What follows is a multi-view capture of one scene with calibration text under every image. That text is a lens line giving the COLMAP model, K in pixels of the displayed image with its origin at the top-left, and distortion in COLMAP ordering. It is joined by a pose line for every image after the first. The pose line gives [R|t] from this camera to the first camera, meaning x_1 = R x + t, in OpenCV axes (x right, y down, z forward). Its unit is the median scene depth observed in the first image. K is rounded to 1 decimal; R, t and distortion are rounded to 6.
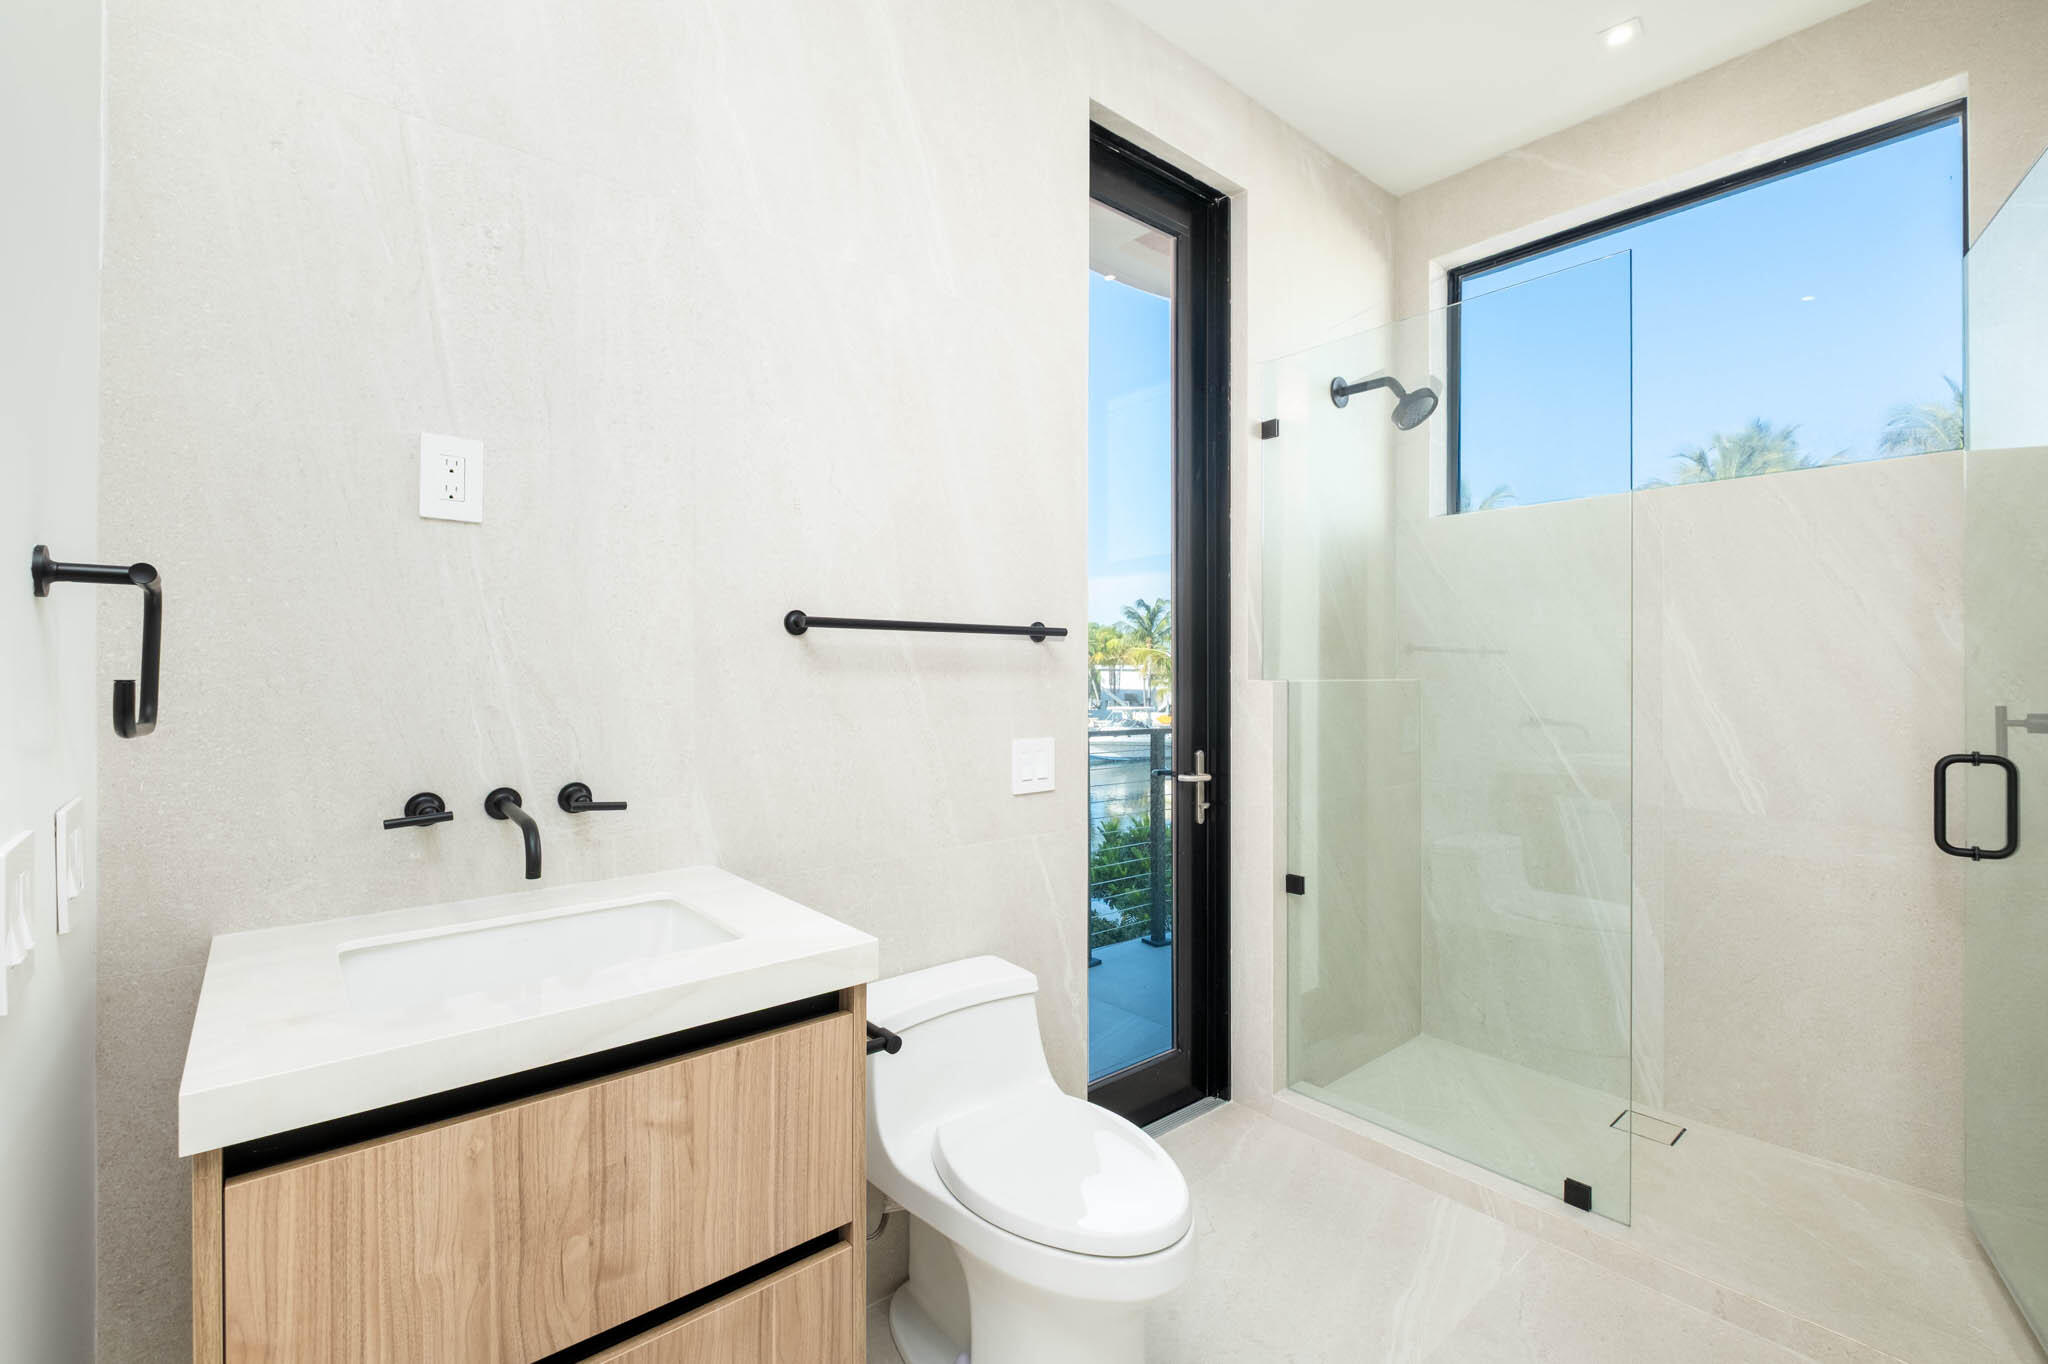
lens RADIAL K [[892.5, 0, 1002.5], [0, 892.5, 674.6], [0, 0, 1]] dist [-0.003538, -0.001333]
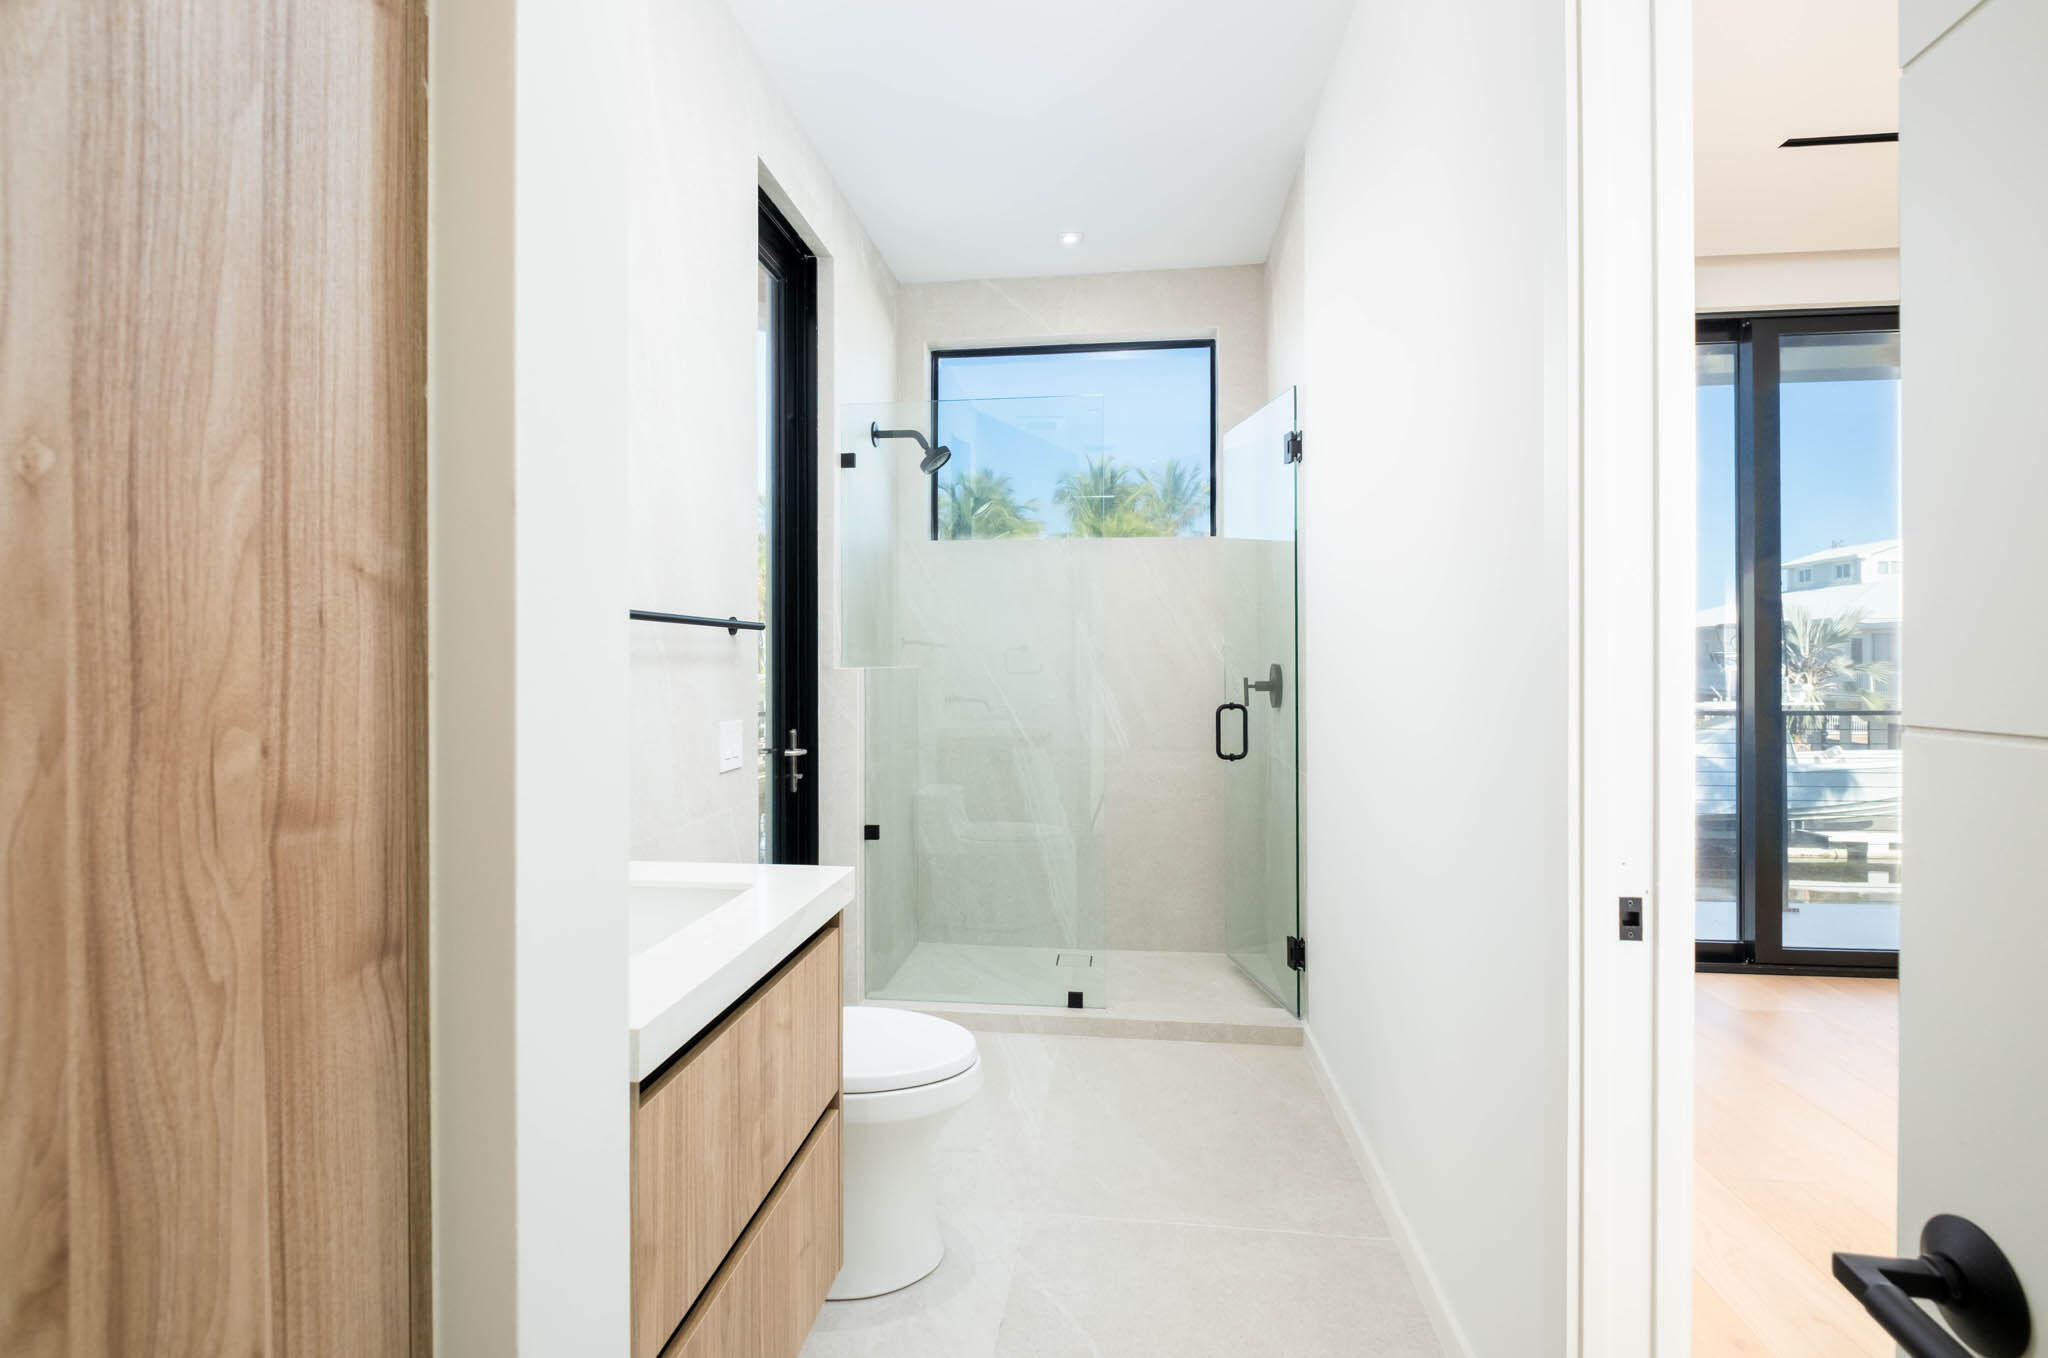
lens RADIAL K [[892.5, 0, 1031.2], [0, 892.5, 666.9], [0, 0, 1]] dist [-0.003538, -0.001333]
pose [[0.727458, -0.006713, 0.686120, -0.362697], [0.003842, 0.999976, 0.005711, -0.000668], [-0.686142, -0.001518, 0.727466, -0.053757]]
